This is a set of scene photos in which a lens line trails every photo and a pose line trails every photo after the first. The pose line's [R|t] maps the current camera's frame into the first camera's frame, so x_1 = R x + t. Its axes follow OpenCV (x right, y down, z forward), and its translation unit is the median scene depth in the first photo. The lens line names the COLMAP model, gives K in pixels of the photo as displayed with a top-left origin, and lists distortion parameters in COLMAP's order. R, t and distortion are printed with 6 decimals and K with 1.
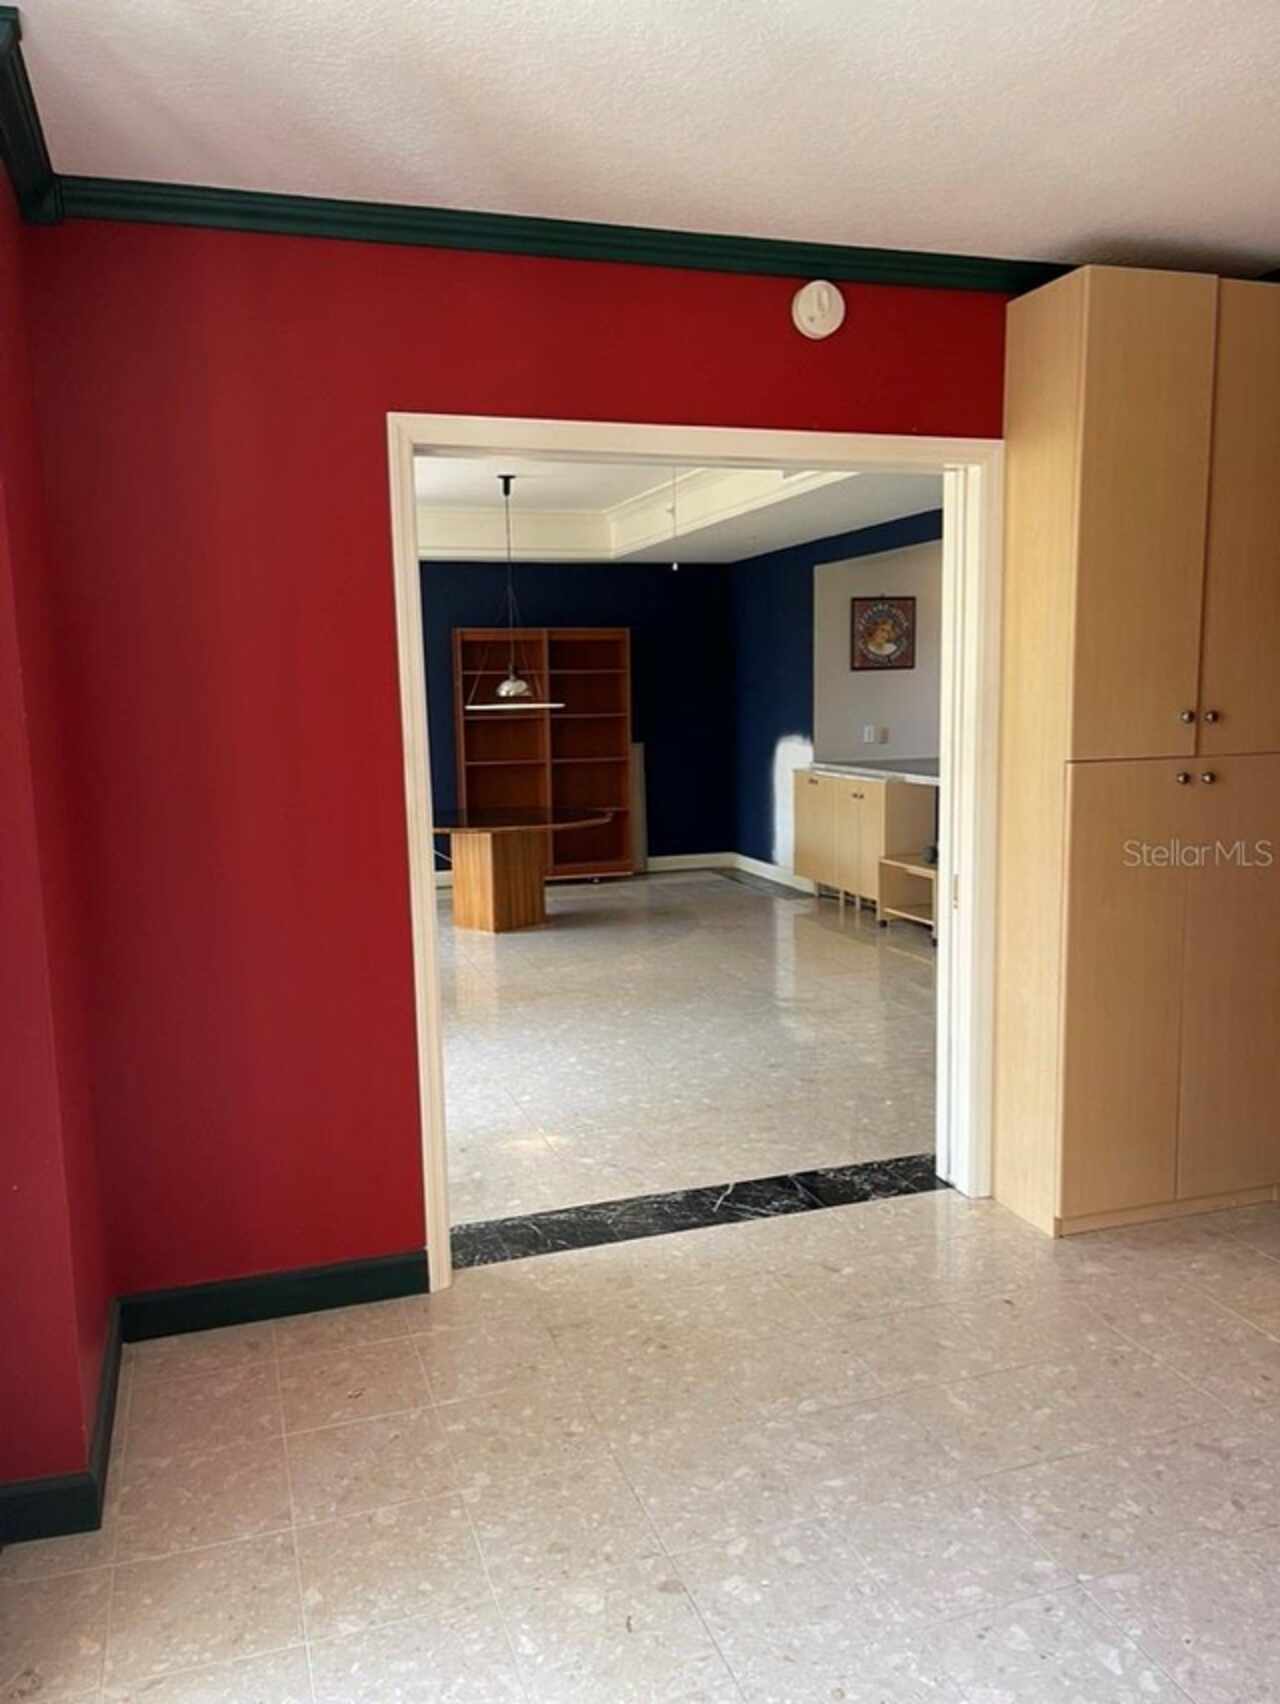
lens RADIAL K [[1292.9, 0, 655.8], [0, 1292.9, 864.5], [0, 0, 1]] dist [0.038611, -0.025684]
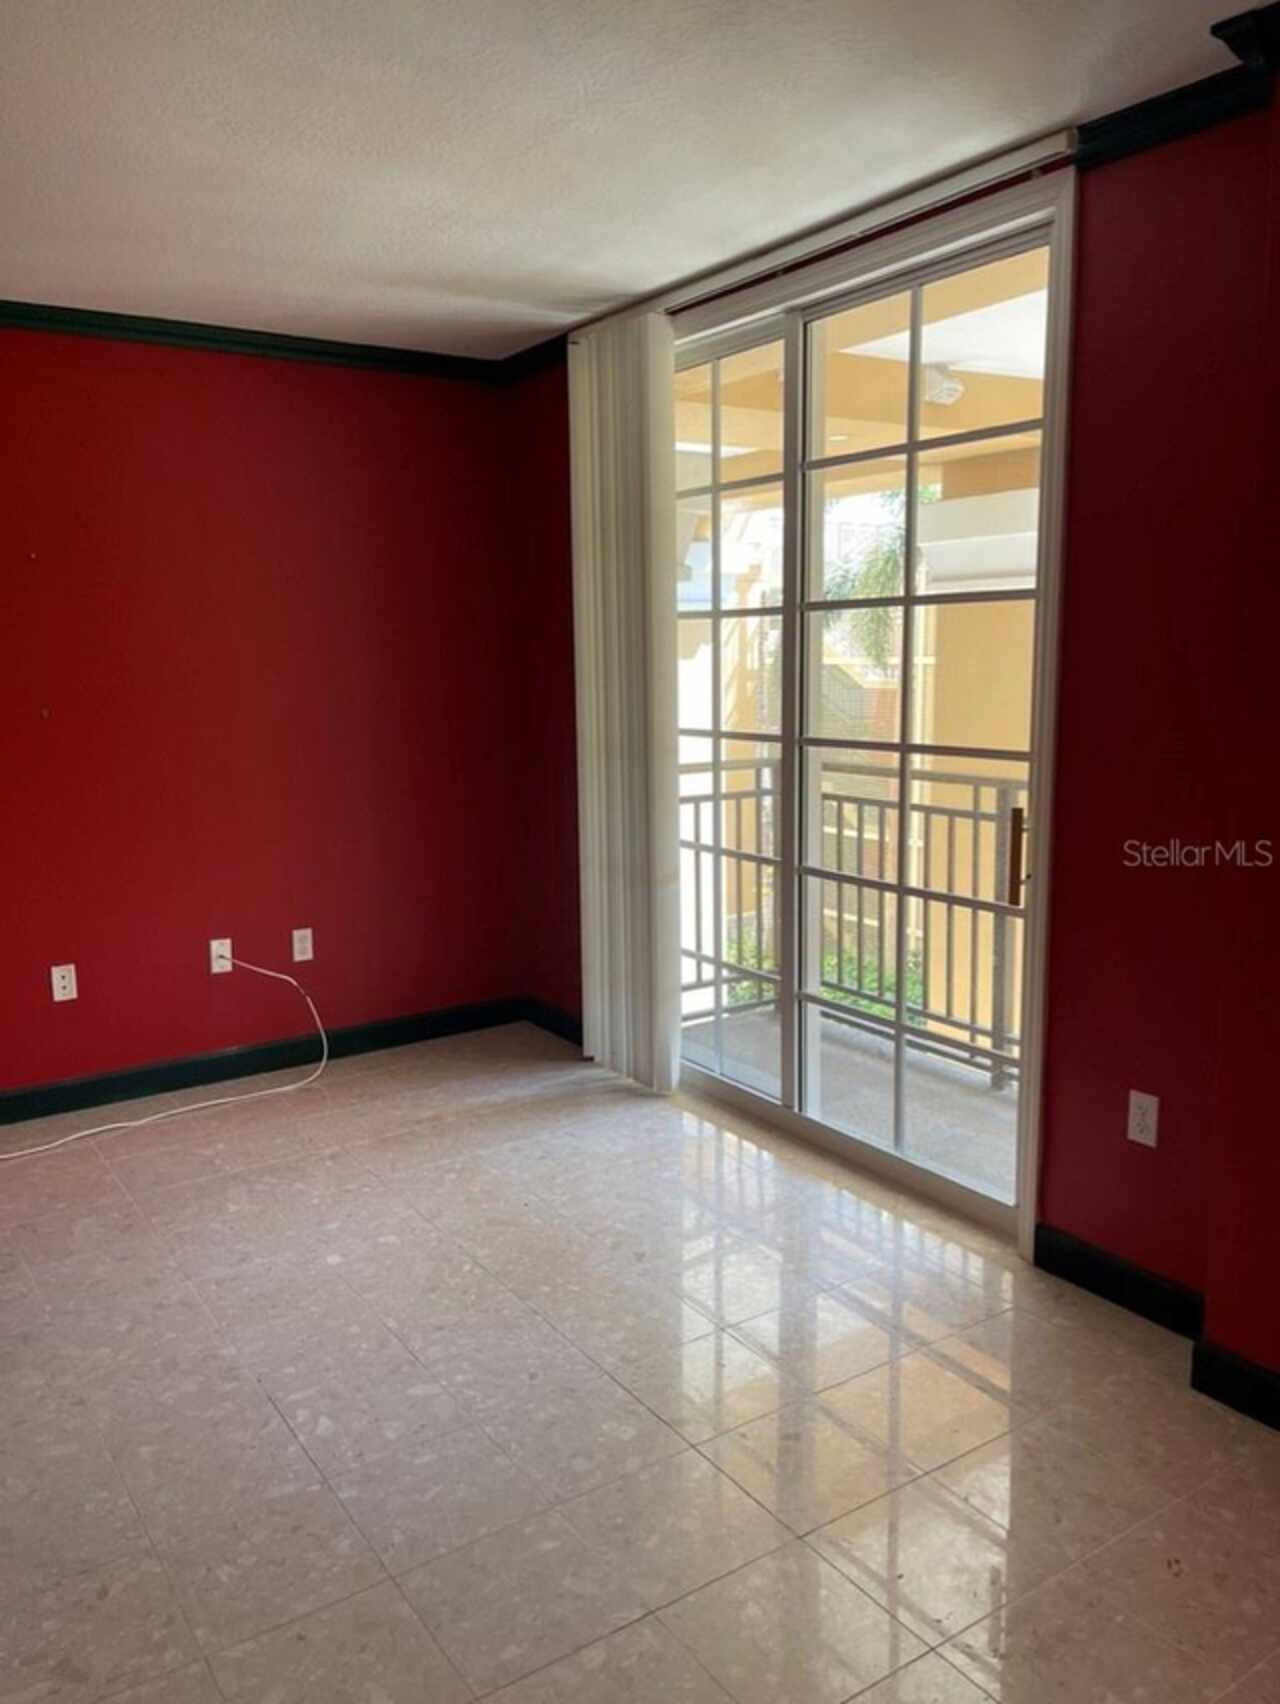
lens RADIAL K [[1292.9, 0, 641.2], [0, 1292.9, 846.7], [0, 0, 1]] dist [0.038611, -0.025684]
pose [[-0.965492, 0.071149, -0.250525, 0.272628], [-0.003199, 0.958645, 0.284586, -0.251756], [0.260413, 0.275567, -0.925337, 1.753018]]
